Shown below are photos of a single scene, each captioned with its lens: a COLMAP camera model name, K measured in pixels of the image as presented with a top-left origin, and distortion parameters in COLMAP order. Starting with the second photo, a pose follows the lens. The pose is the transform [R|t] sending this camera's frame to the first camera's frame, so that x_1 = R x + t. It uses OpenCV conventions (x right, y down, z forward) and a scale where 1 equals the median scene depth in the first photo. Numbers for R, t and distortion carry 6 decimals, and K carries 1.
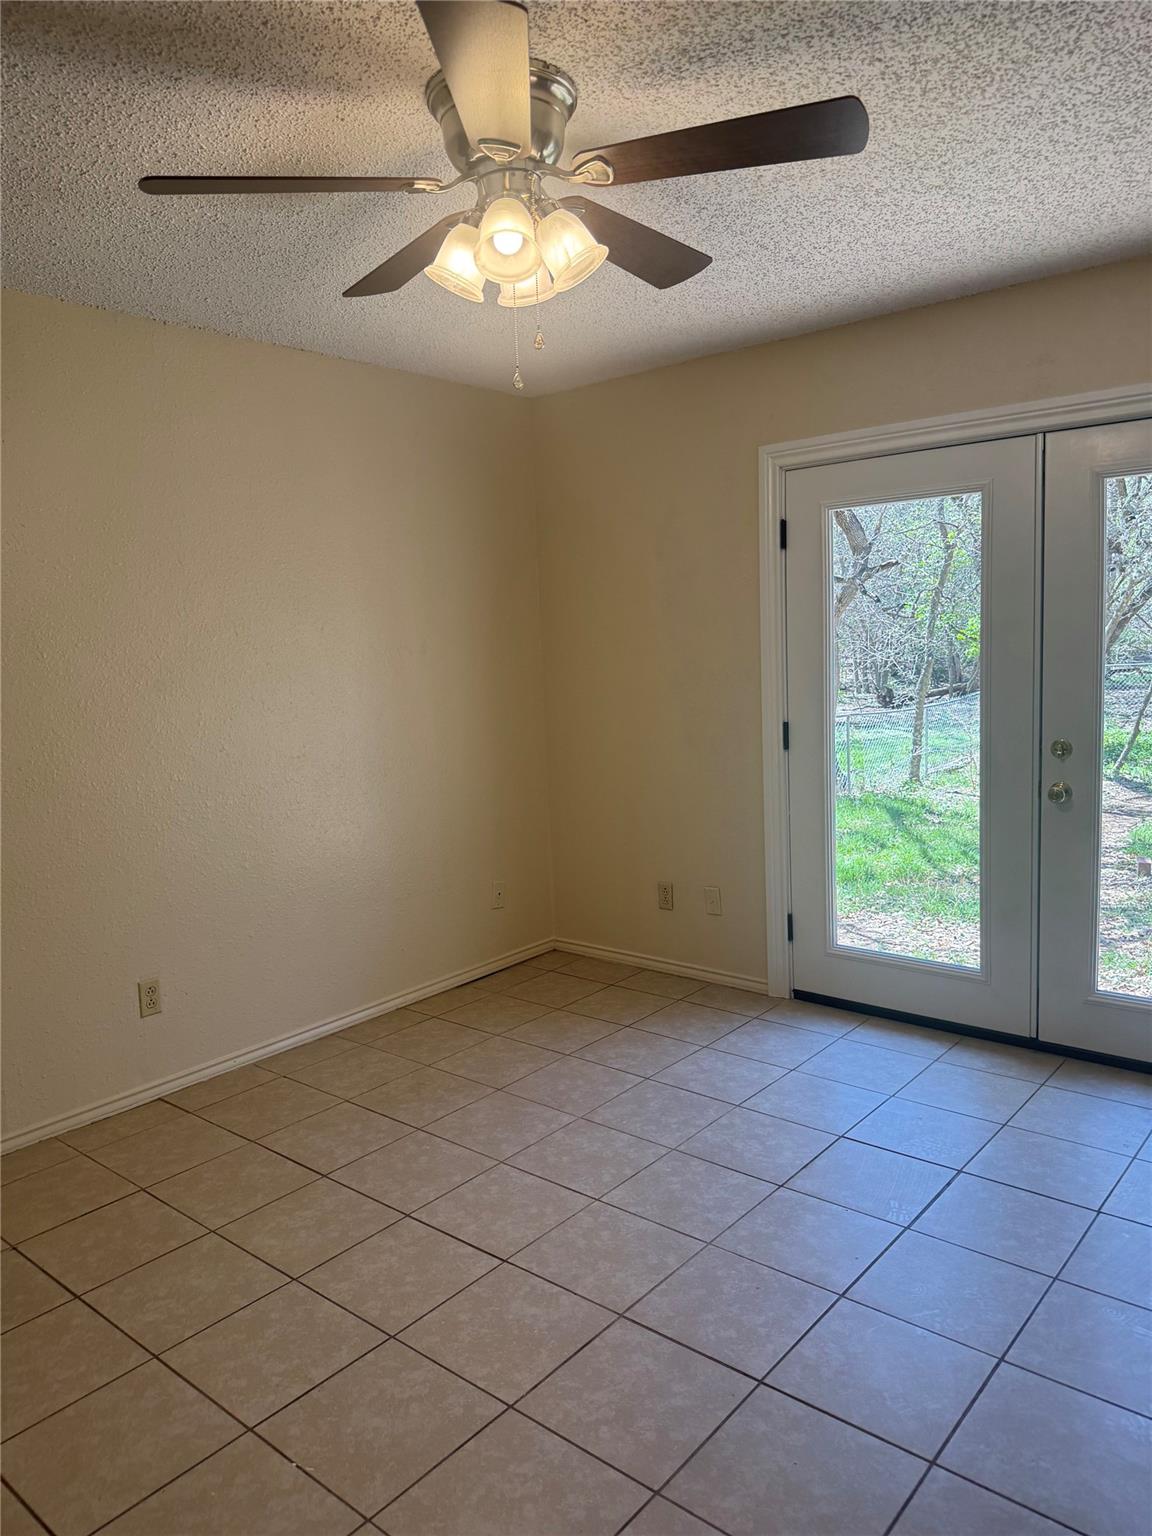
lens RADIAL K [[1080.0, 0, 574.4], [0, 1080.0, 766.9], [0, 0, 1]] dist [0.006831, -0.000064]
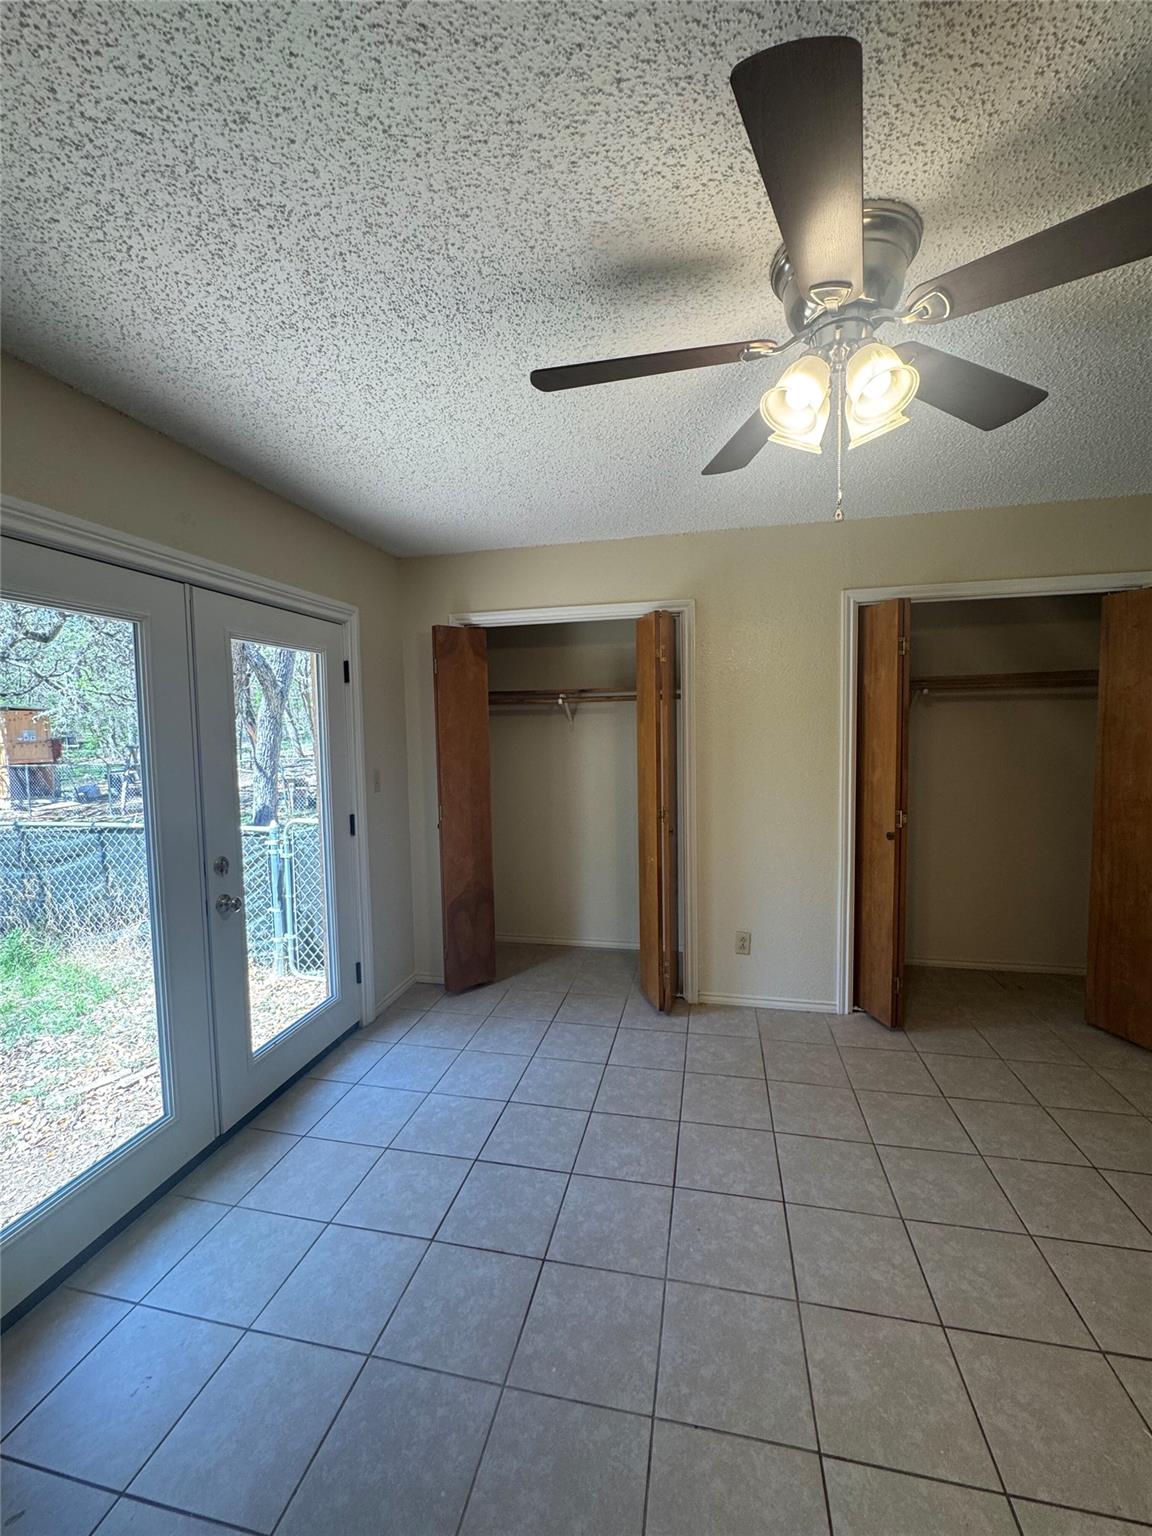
lens RADIAL K [[612.4, 0, 576.9], [0, 612.4, 773.0], [0, 0, 1]] dist [-0.001269, -0.000267]
pose [[-0.470985, -0.012652, 0.882051, -0.286898], [0.138613, 0.986415, 0.088163, -0.115212], [-0.871183, 0.163787, -0.462832, 0.934971]]
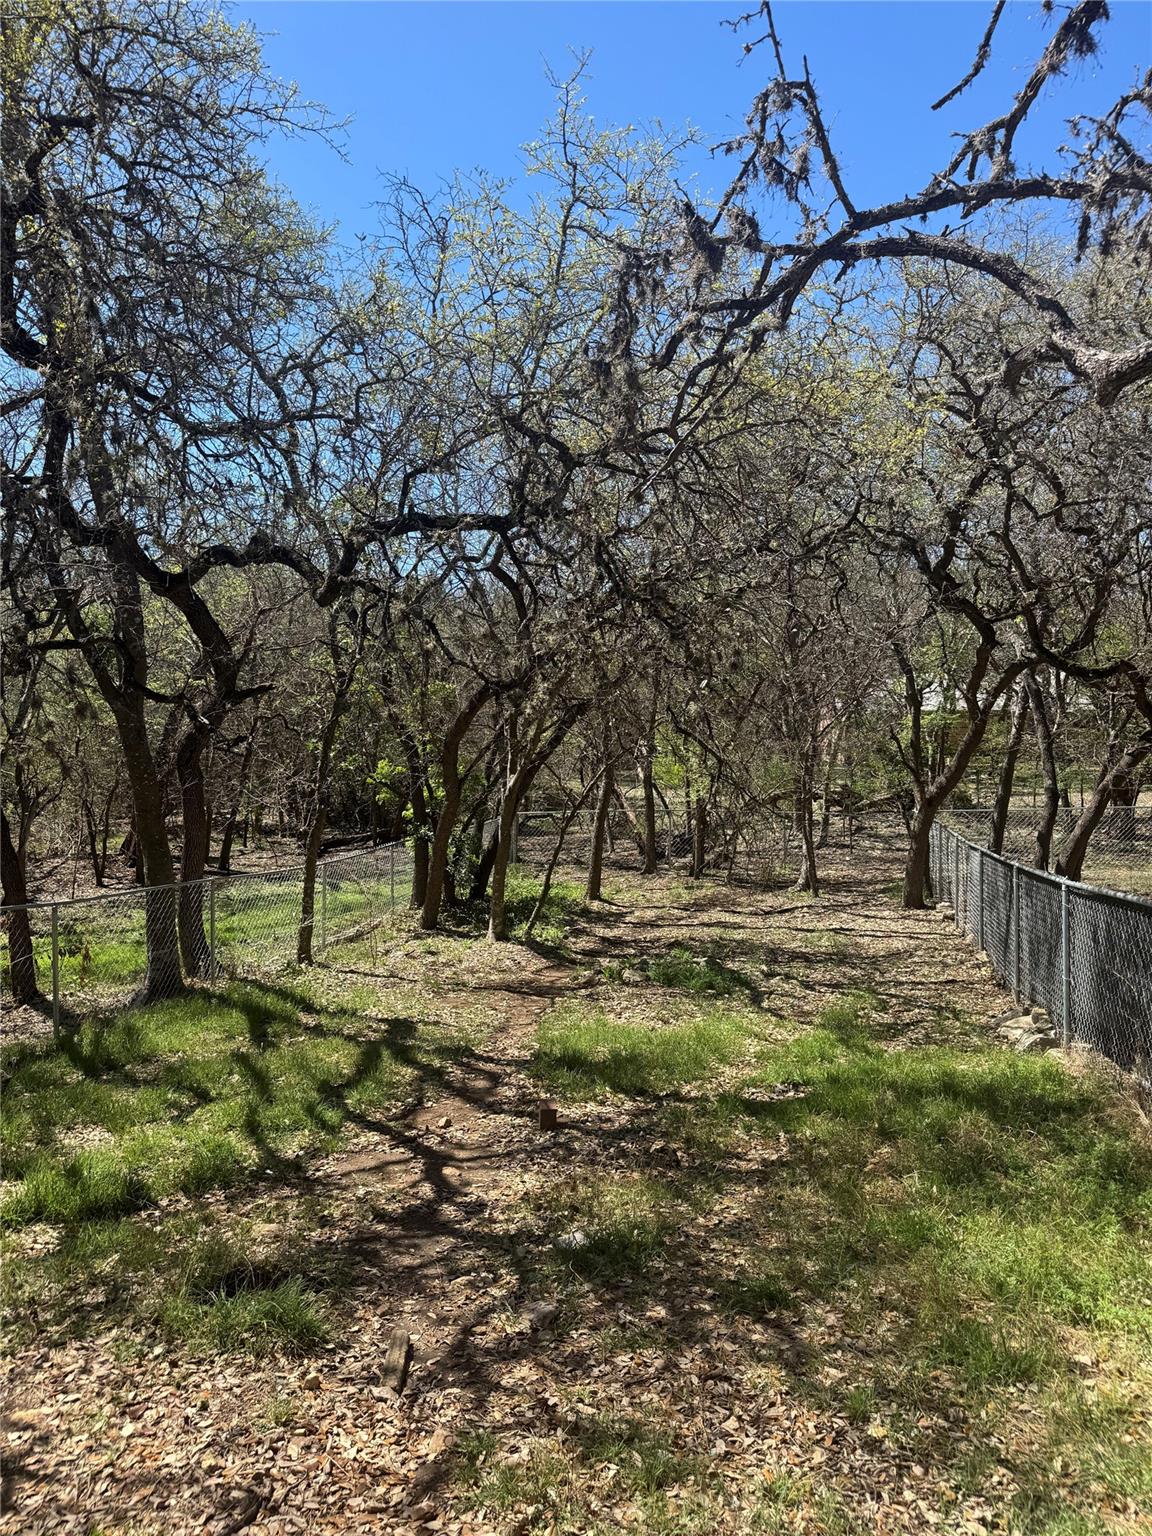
lens RADIAL K [[1080.0, 0, 576.2], [0, 1080.0, 767.4], [0, 0, 1]] dist [0.006831, -0.000064]
pose [[0.878863, 0.025906, 0.476370, 0.111795], [0.034228, 0.992527, -0.117124, -0.028280], [-0.475845, 0.119241, 0.871409, 0.193737]]
